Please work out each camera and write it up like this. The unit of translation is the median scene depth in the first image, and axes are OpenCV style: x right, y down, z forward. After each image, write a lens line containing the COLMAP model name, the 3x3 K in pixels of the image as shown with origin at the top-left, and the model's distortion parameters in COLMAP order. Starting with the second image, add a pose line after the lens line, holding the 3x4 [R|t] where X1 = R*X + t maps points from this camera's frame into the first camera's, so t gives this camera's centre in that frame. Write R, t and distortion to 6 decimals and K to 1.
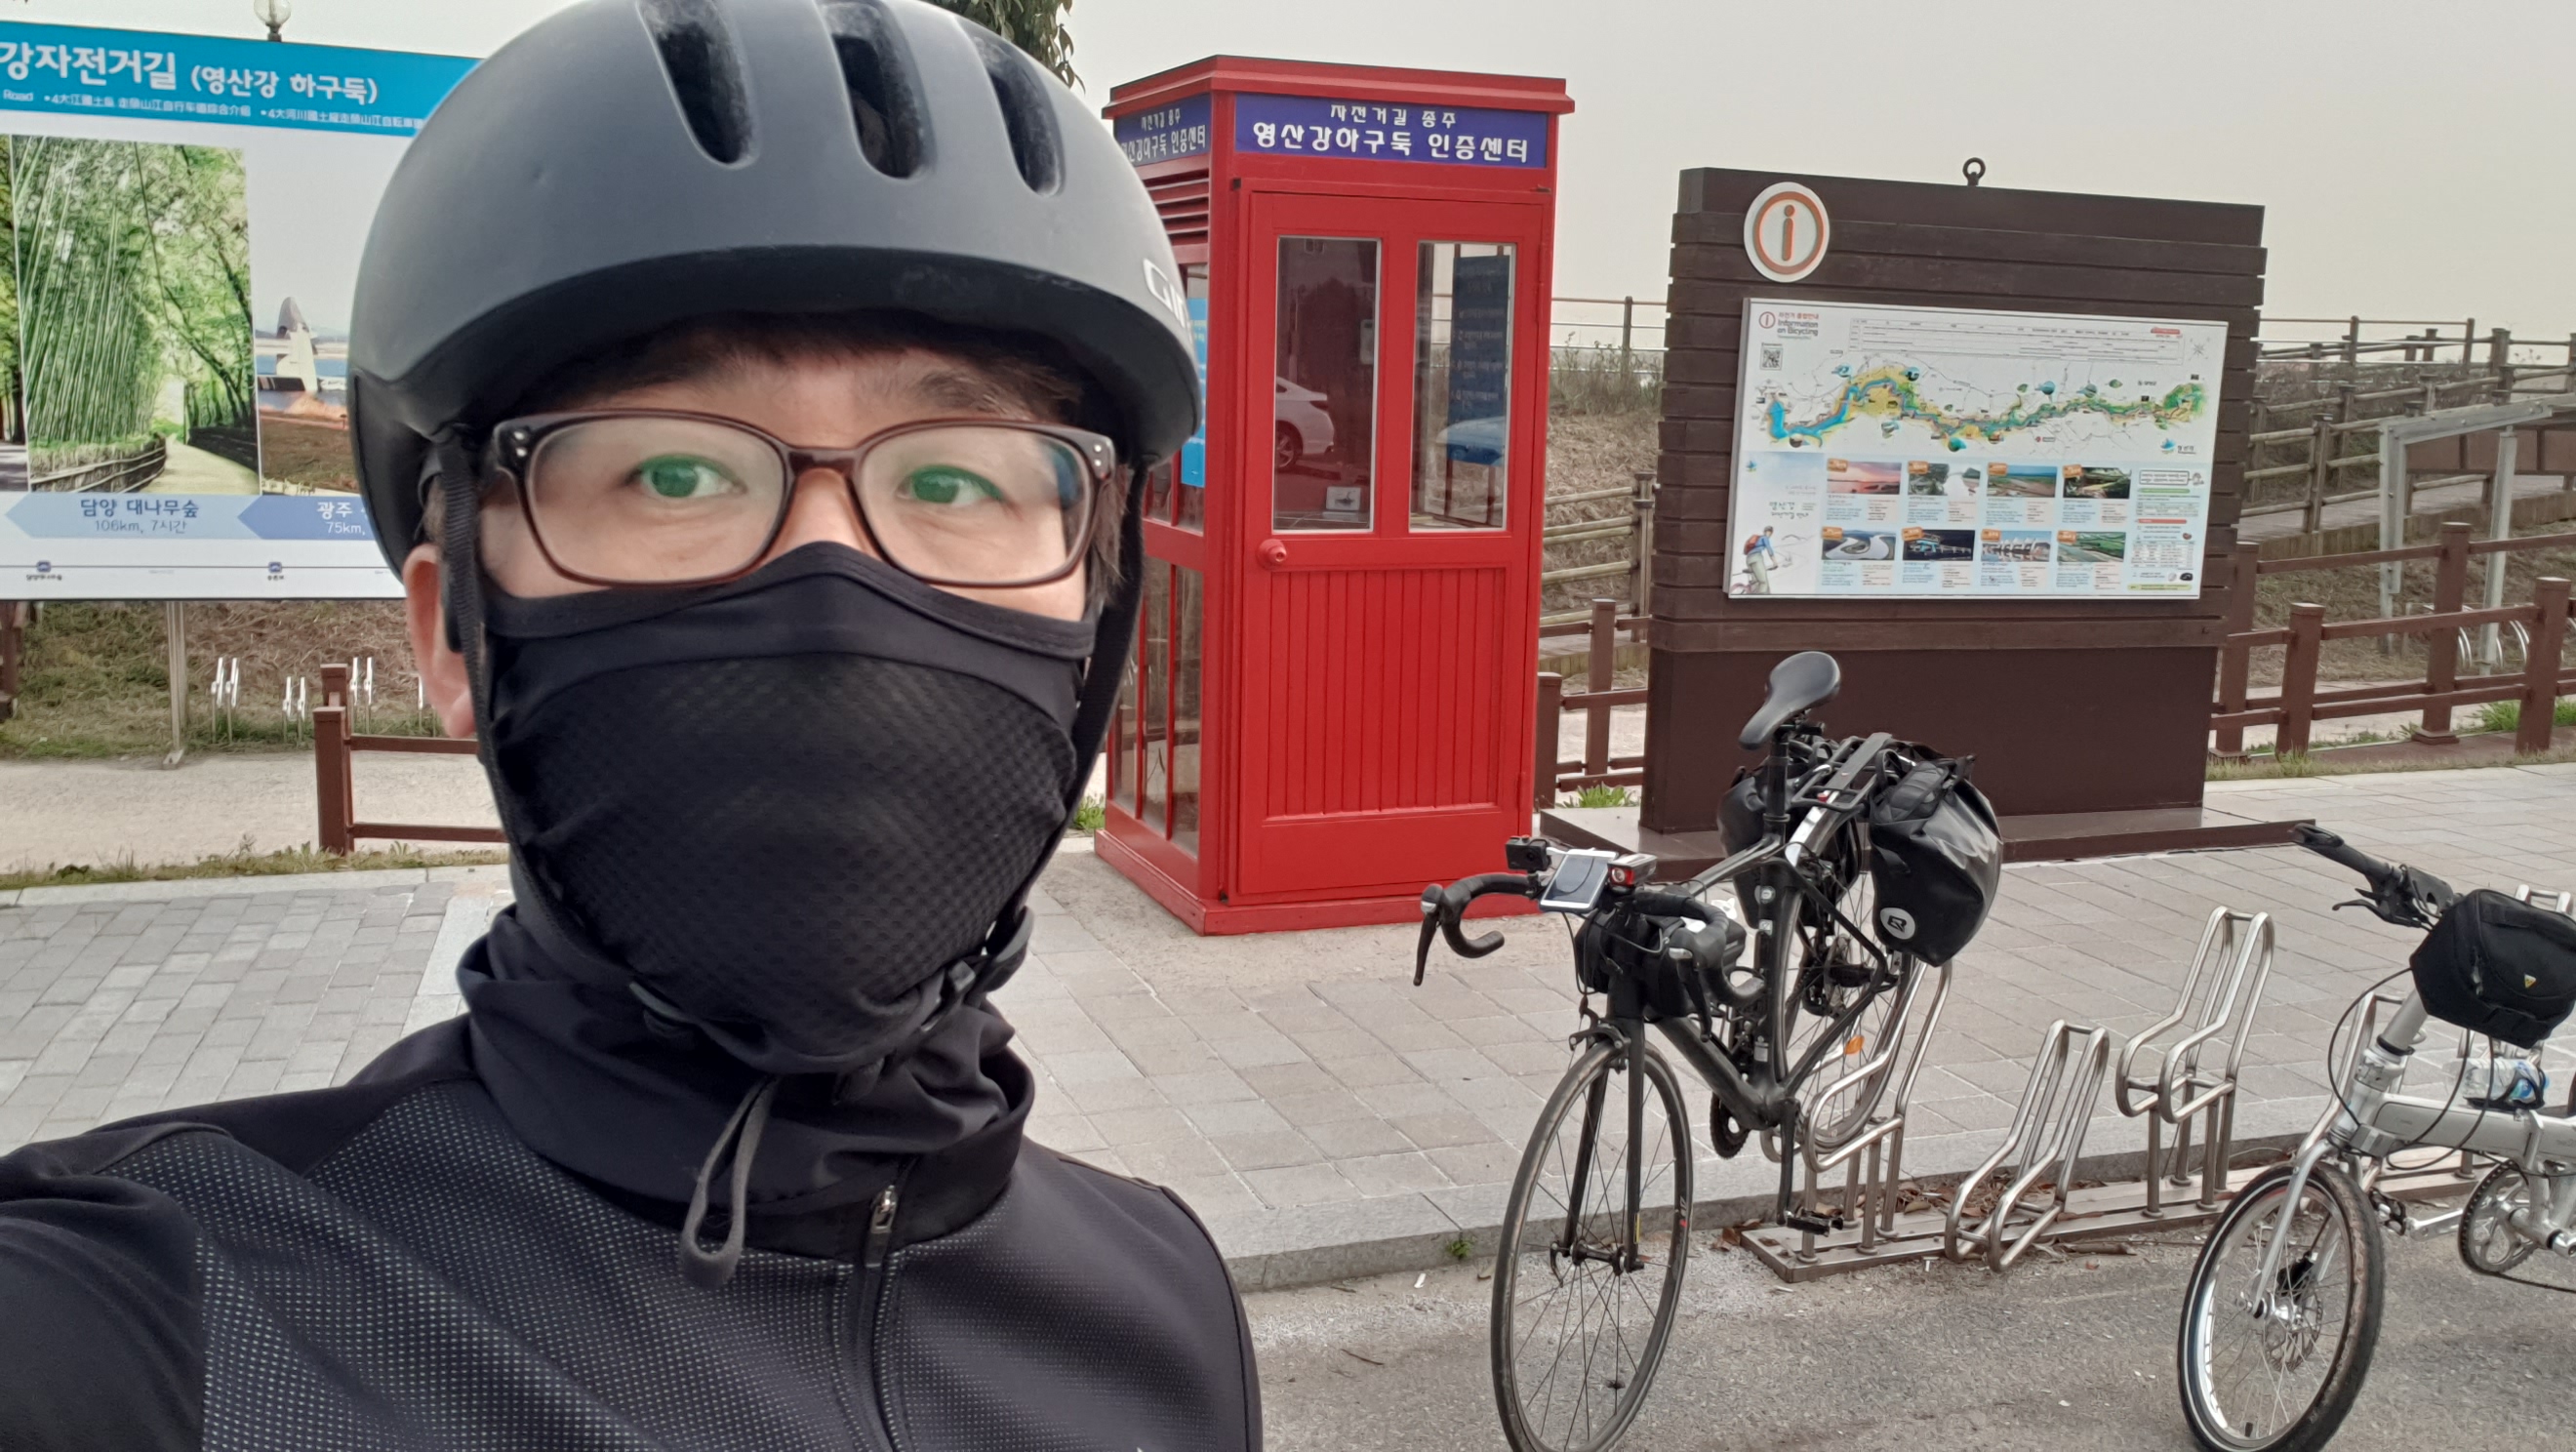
lens RADIAL K [[2397.2, 0, 1317.2], [0, 2397.2, 727.6], [0, 0, 1]] dist [0.083456, -0.081872]
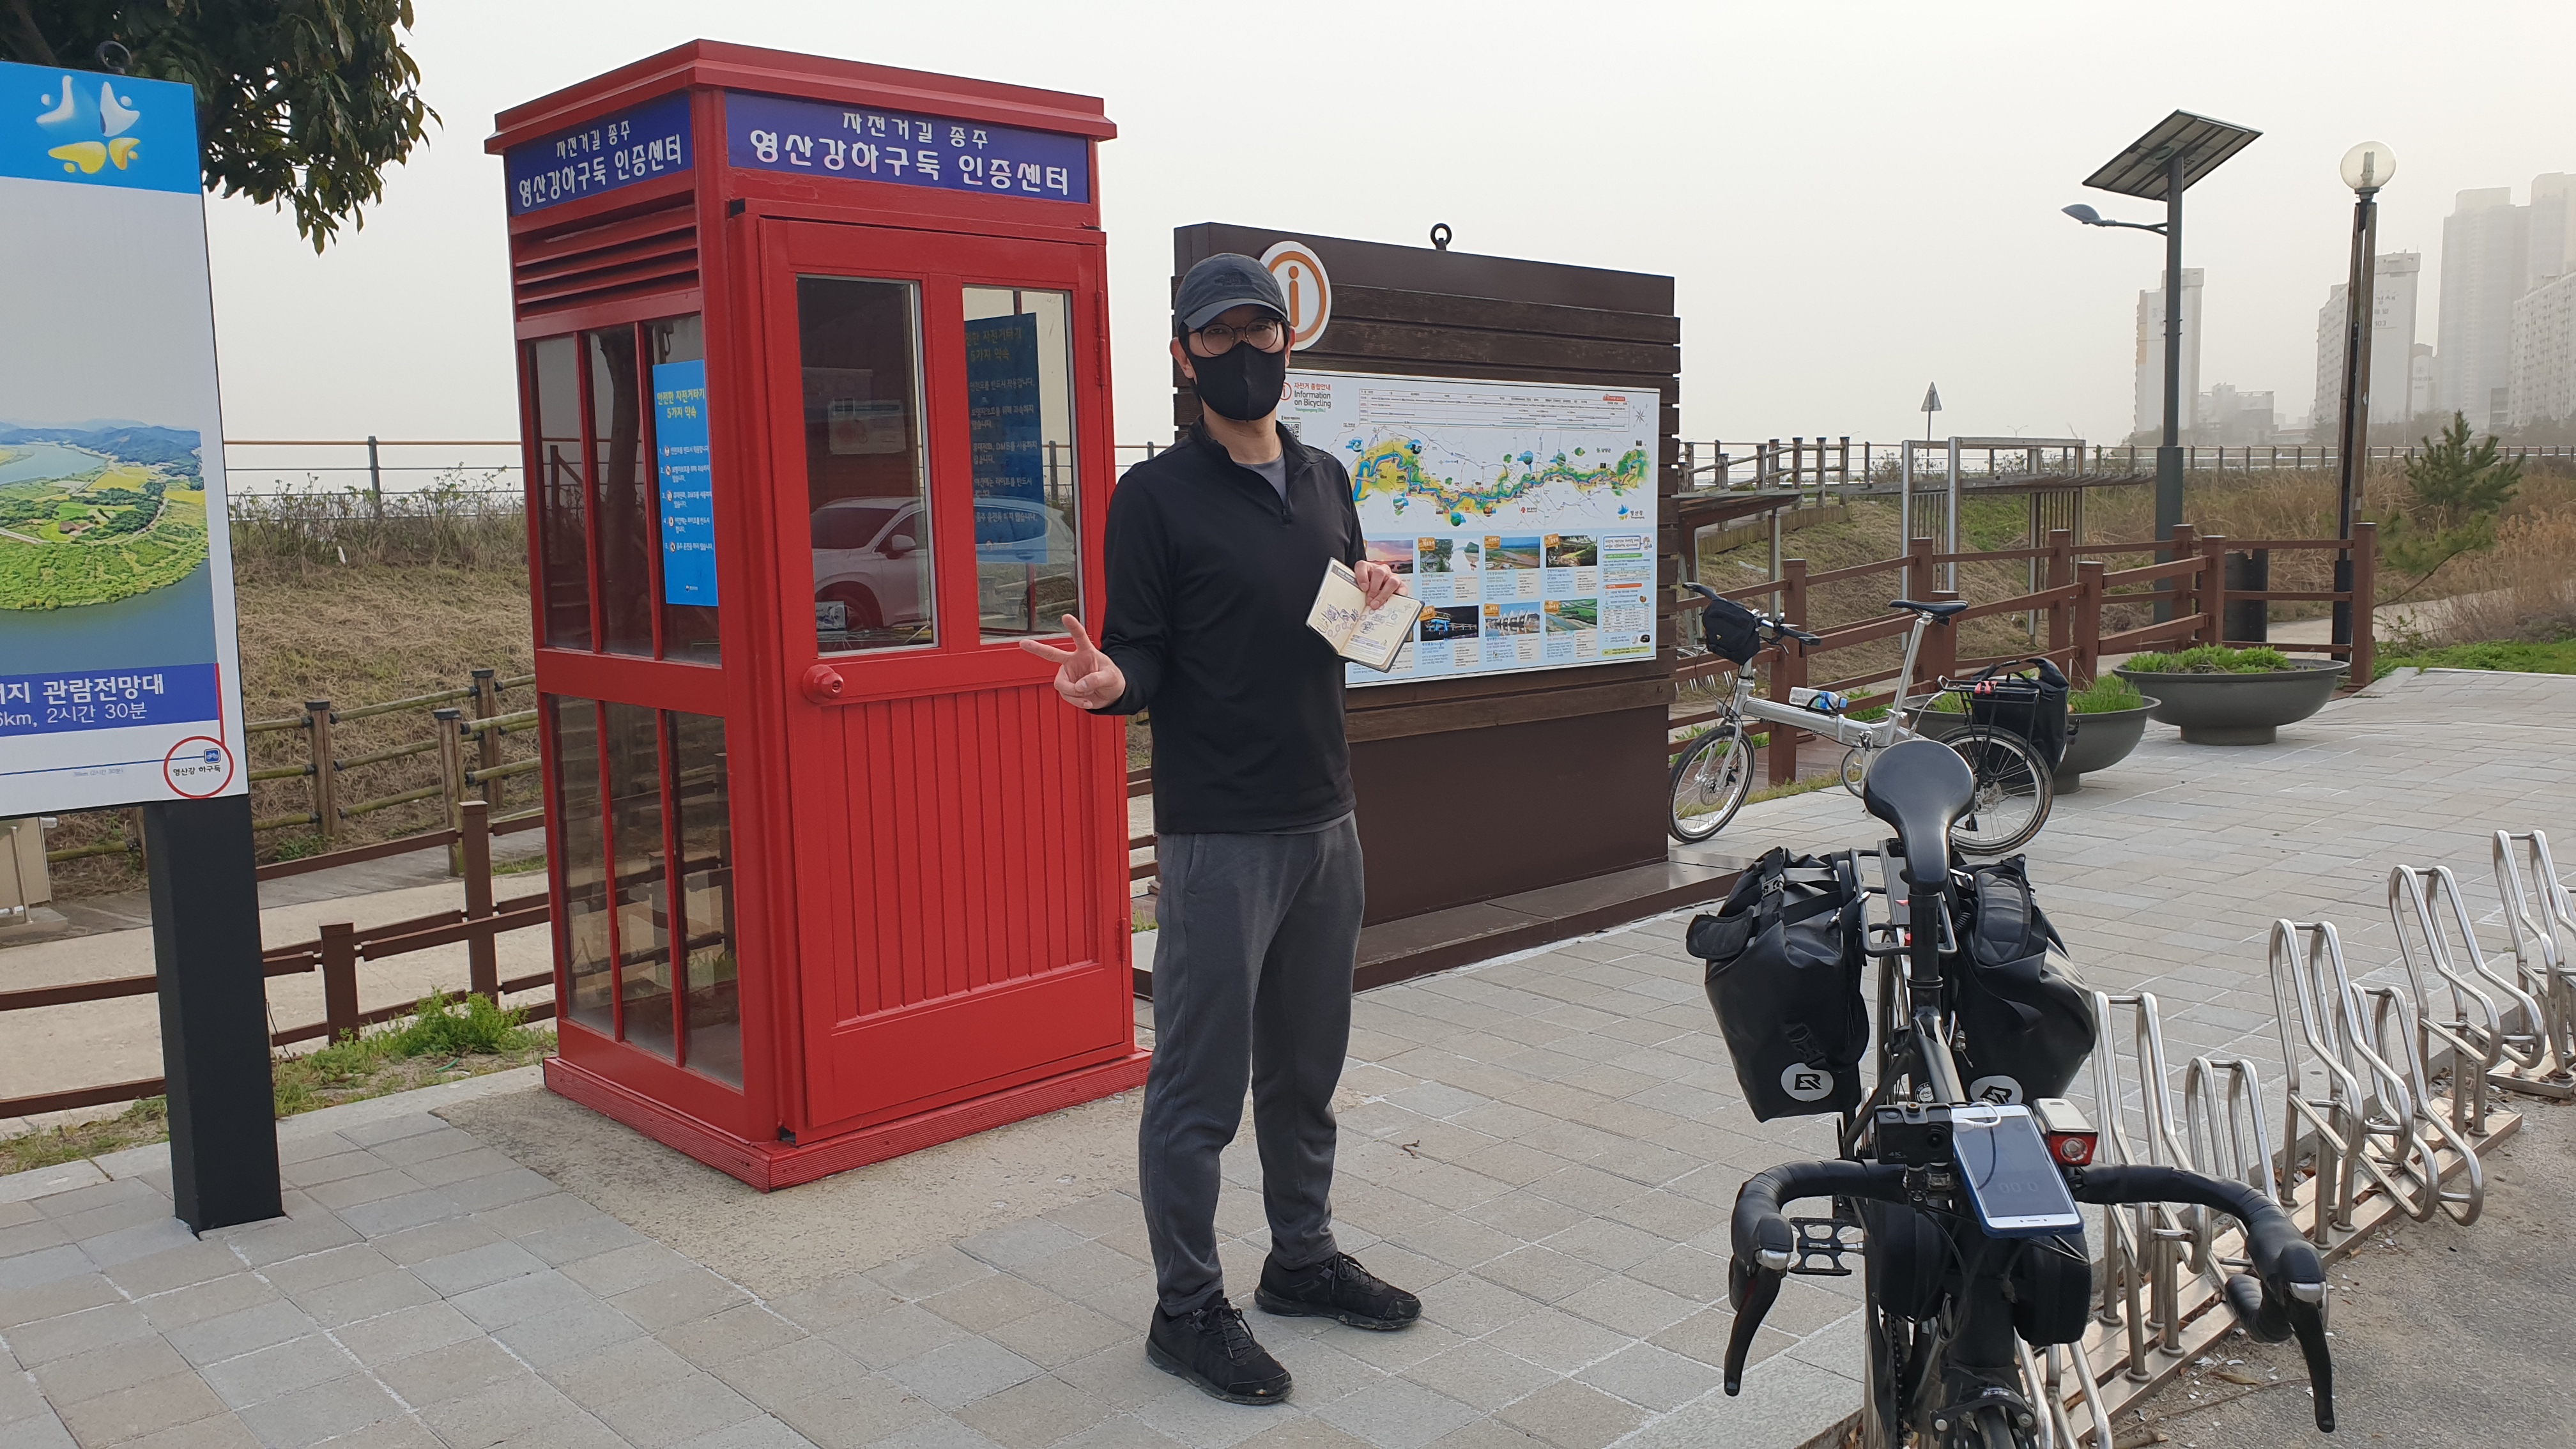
lens RADIAL K [[1981.6, 0, 1256.0], [0, 1981.6, 771.5], [0, 0, 1]] dist [0.102037, -0.116938]
pose [[0.930004, -0.100422, 0.353564, -0.105592], [0.108952, 0.994038, -0.004250, -0.023076], [-0.351029, 0.042474, 0.935401, 0.301755]]
